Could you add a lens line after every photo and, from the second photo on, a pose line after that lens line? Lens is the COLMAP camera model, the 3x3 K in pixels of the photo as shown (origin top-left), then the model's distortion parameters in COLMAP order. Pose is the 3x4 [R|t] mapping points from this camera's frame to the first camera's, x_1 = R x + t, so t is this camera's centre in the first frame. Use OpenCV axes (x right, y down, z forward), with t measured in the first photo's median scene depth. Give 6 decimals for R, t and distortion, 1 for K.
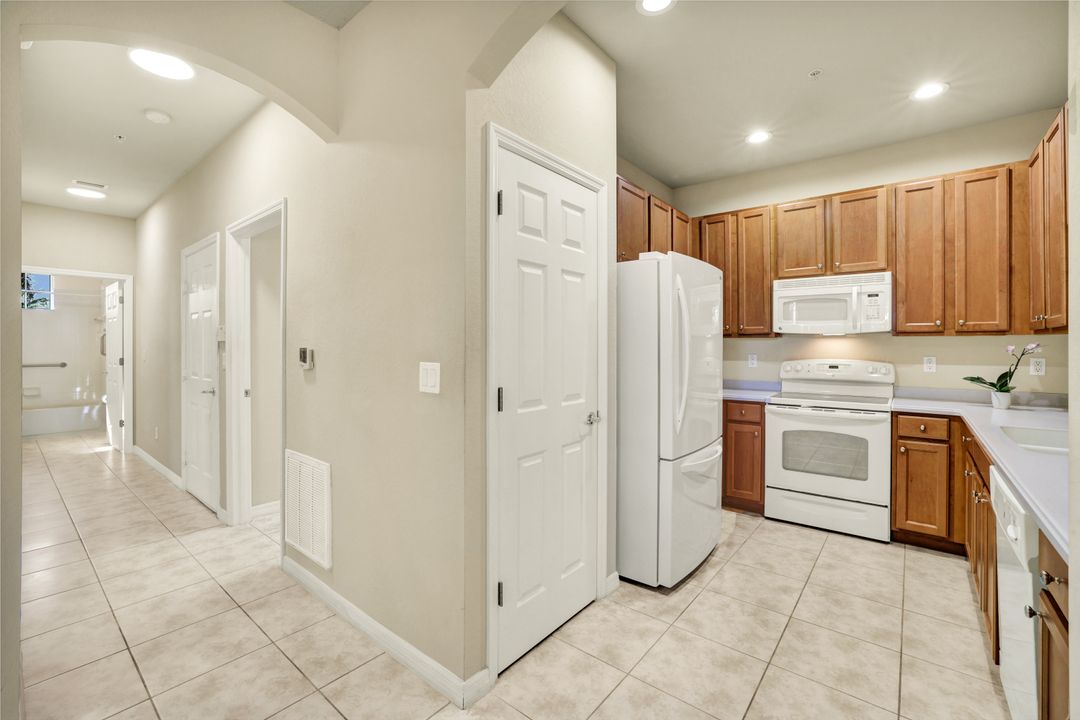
lens RADIAL K [[458.9, 0, 529.2], [0, 458.9, 348.3], [0, 0, 1]] dist [-0.033651, 0.006347]
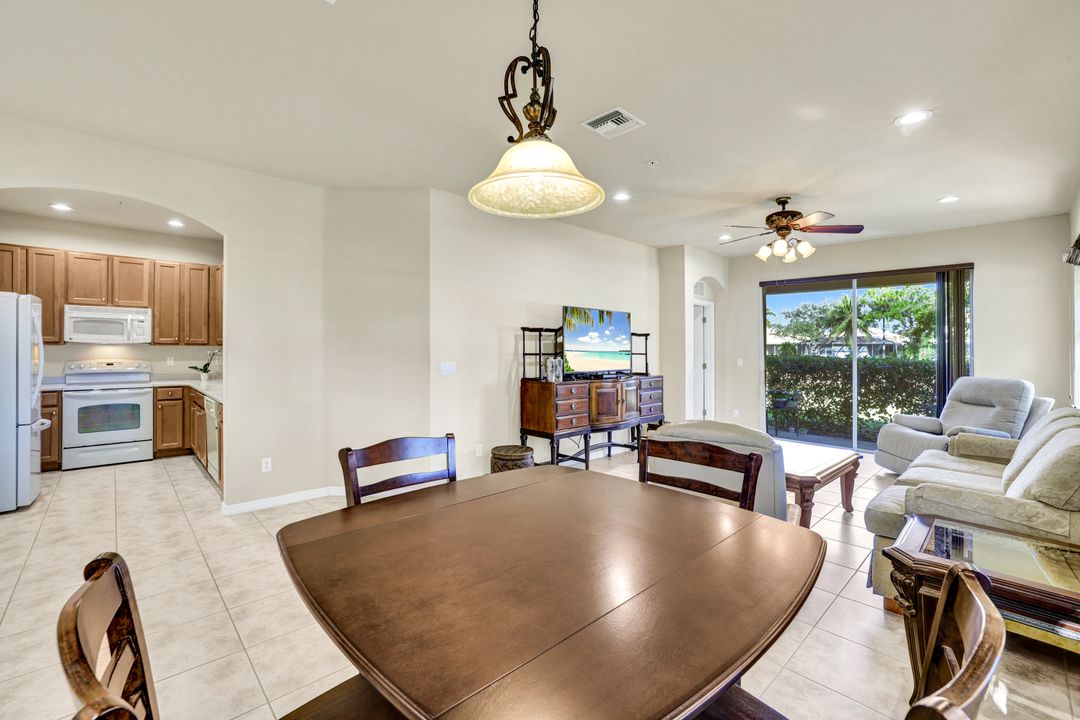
lens RADIAL K [[484.7, 0, 542.2], [0, 484.7, 347.9], [0, 0, 1]] dist [-0.002264, 0.002908]
pose [[0.132452, 0.000930, 0.991189, -0.949897], [-0.000017, 1.000000, -0.000936, -0.016456], [-0.991189, 0.000107, 0.132452, -0.839503]]
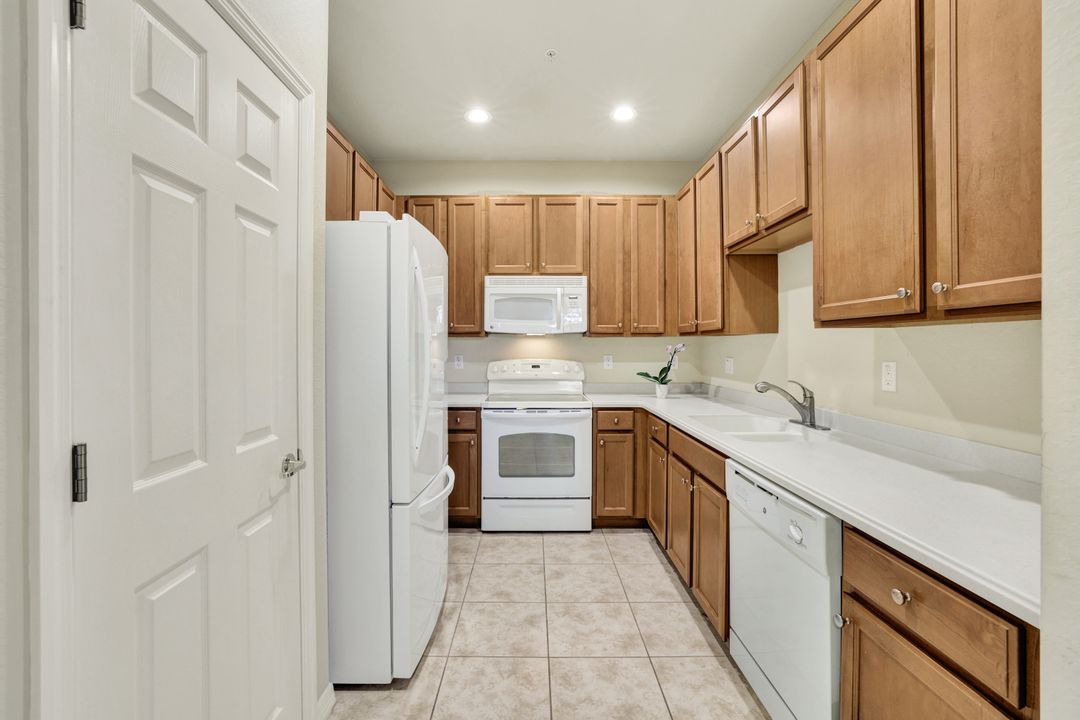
lens RADIAL K [[458.9, 0, 526.0], [0, 458.9, 348.2], [0, 0, 1]] dist [-0.033651, 0.006347]
pose [[0.766140, -0.003053, 0.642667, -0.008580], [0.003387, 0.999994, 0.000712, -0.000569], [-0.642665, 0.001631, 0.766146, 0.274863]]
